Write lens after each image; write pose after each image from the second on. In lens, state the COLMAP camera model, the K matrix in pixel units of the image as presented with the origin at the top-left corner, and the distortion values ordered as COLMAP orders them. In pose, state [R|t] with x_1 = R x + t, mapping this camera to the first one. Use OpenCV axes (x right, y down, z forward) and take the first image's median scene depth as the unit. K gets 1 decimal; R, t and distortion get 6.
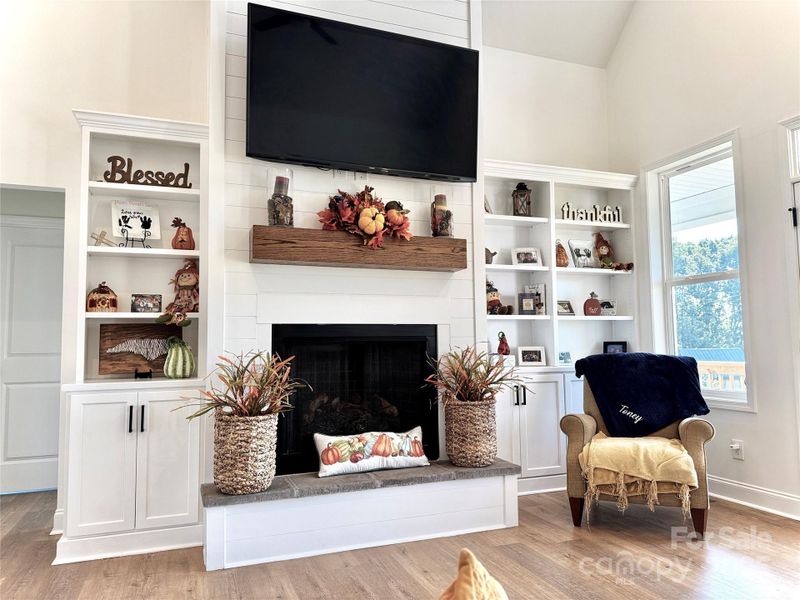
lens RADIAL K [[560.0, 0, 399.4], [0, 560.0, 305.4], [0, 0, 1]] dist [0.085809, -0.131914]
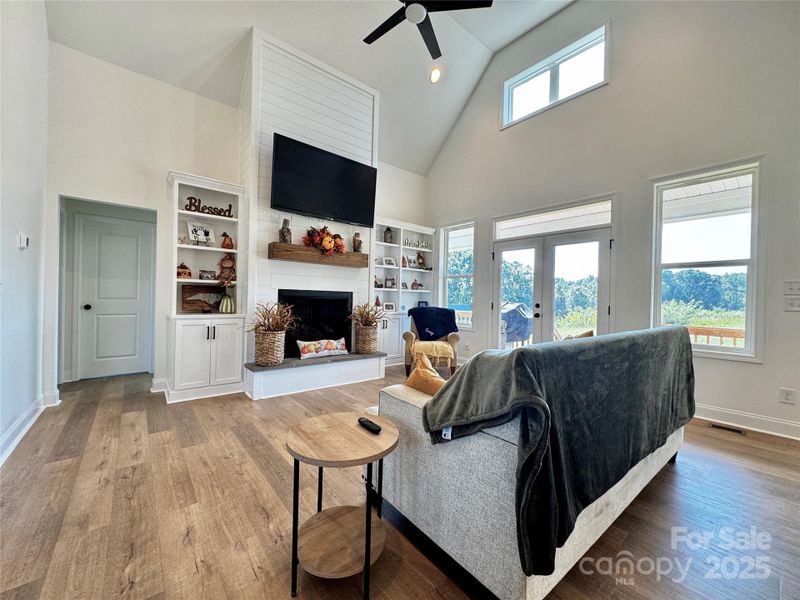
lens RADIAL K [[319.5, 0, 400.0], [0, 319.5, 300.0], [0, 0, 1]] dist [-0.002624, 0.000013]
pose [[0.945687, 0.032678, 0.323432, -0.169508], [-0.055884, 0.996465, 0.062722, -0.024186], [-0.320239, -0.077390, 0.944170, -0.254976]]
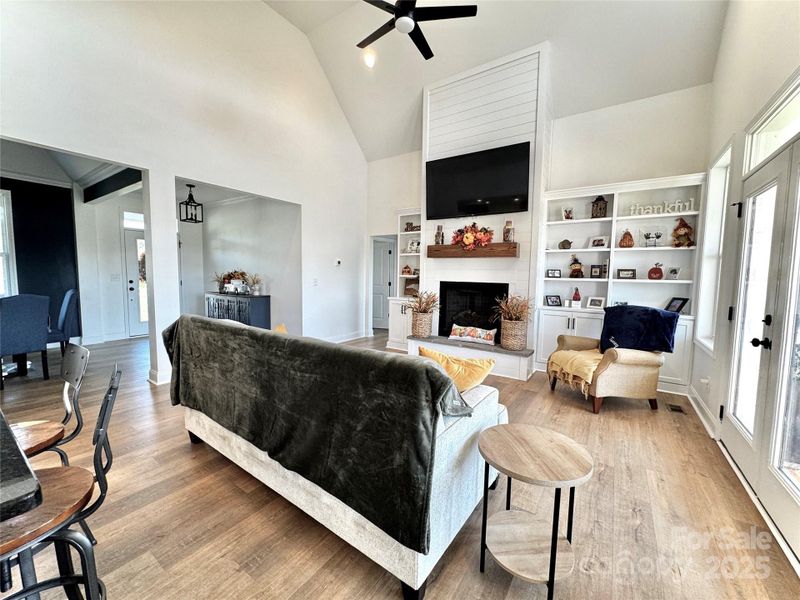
lens RADIAL K [[319.5, 0, 400.0], [0, 319.5, 300.0], [0, 0, 1]] dist [-0.002624, 0.000013]
pose [[0.572612, 0.086231, -0.815279, 0.855311], [0.029027, 0.991697, 0.125277, -0.068873], [0.819313, -0.095400, 0.565354, -0.020507]]
